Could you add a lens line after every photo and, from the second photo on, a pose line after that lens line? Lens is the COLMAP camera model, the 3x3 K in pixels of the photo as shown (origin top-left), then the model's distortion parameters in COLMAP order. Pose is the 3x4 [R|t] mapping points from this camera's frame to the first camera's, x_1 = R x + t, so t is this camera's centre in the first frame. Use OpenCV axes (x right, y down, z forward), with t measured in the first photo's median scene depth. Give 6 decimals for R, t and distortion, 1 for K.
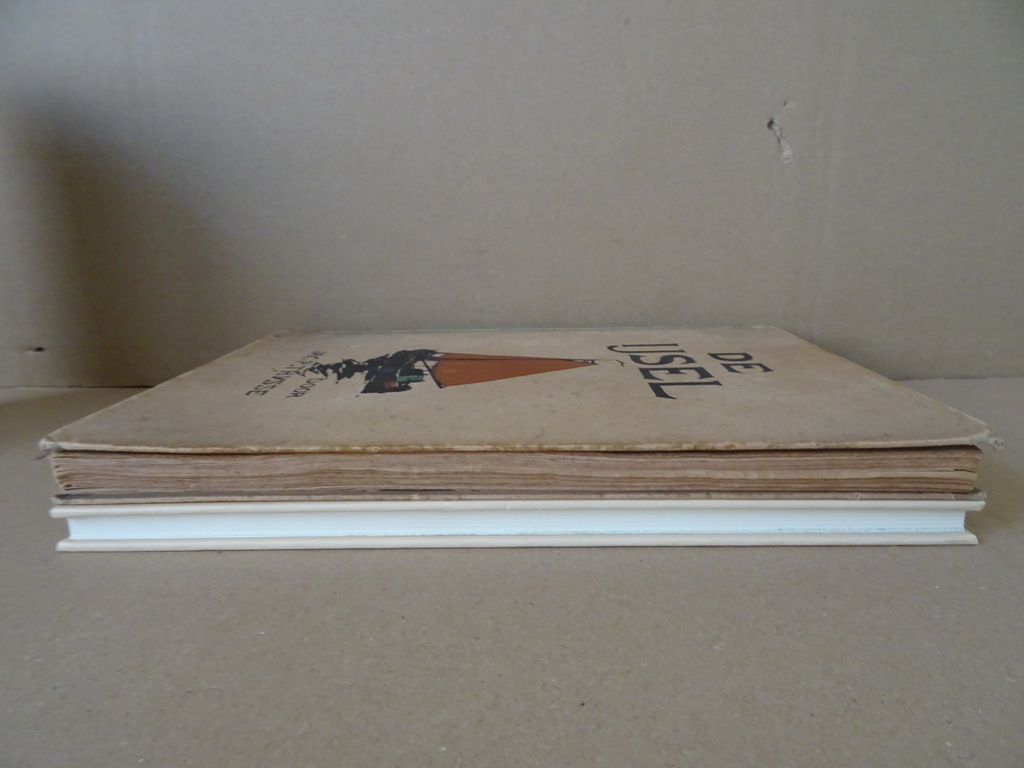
lens RADIAL K [[728.1, 0, 515.1], [0, 728.1, 386.7], [0, 0, 1]] dist [0.006222, -0.026361]
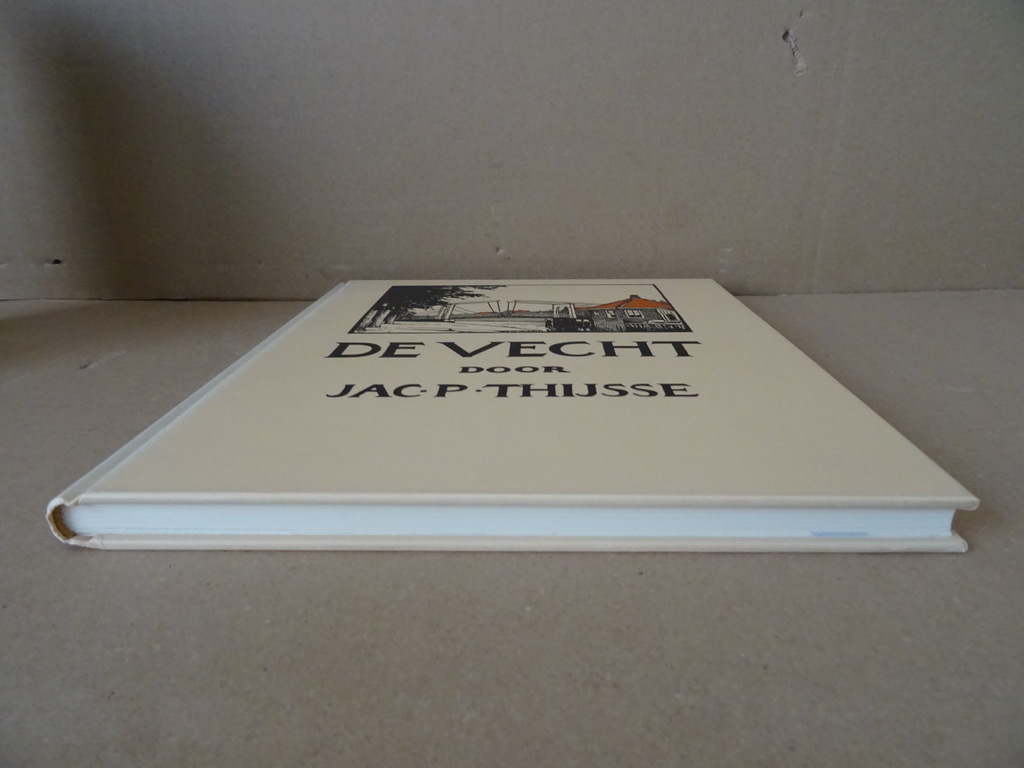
lens RADIAL K [[728.1, 0, 515.4], [0, 728.1, 380.9], [0, 0, 1]] dist [0.006222, -0.026361]
pose [[0.999671, -0.003590, 0.025406, -0.047474], [0.000785, 0.993980, 0.109557, 0.002887], [-0.025646, -0.109501, 0.993656, -0.037945]]
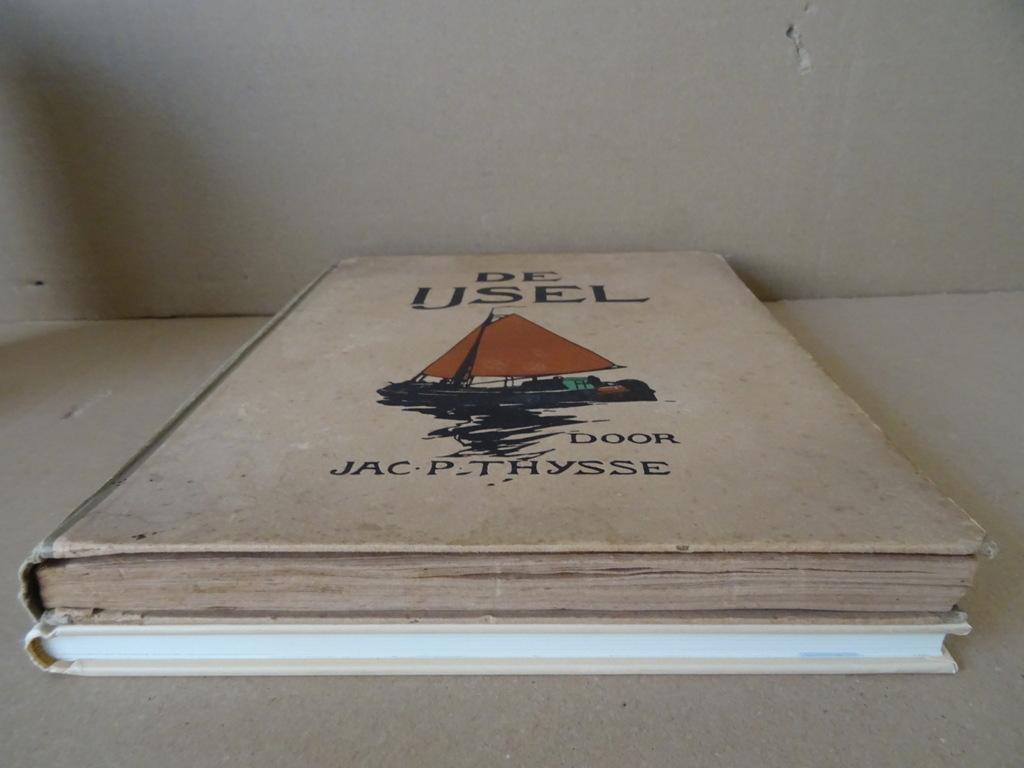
lens RADIAL K [[728.1, 0, 514.0], [0, 728.1, 385.5], [0, 0, 1]] dist [0.006222, -0.026361]
pose [[0.999608, -0.024491, 0.013559, -0.029029], [0.021414, 0.980942, 0.193119, -0.096695], [-0.018030, -0.192753, 0.981082, -0.005618]]
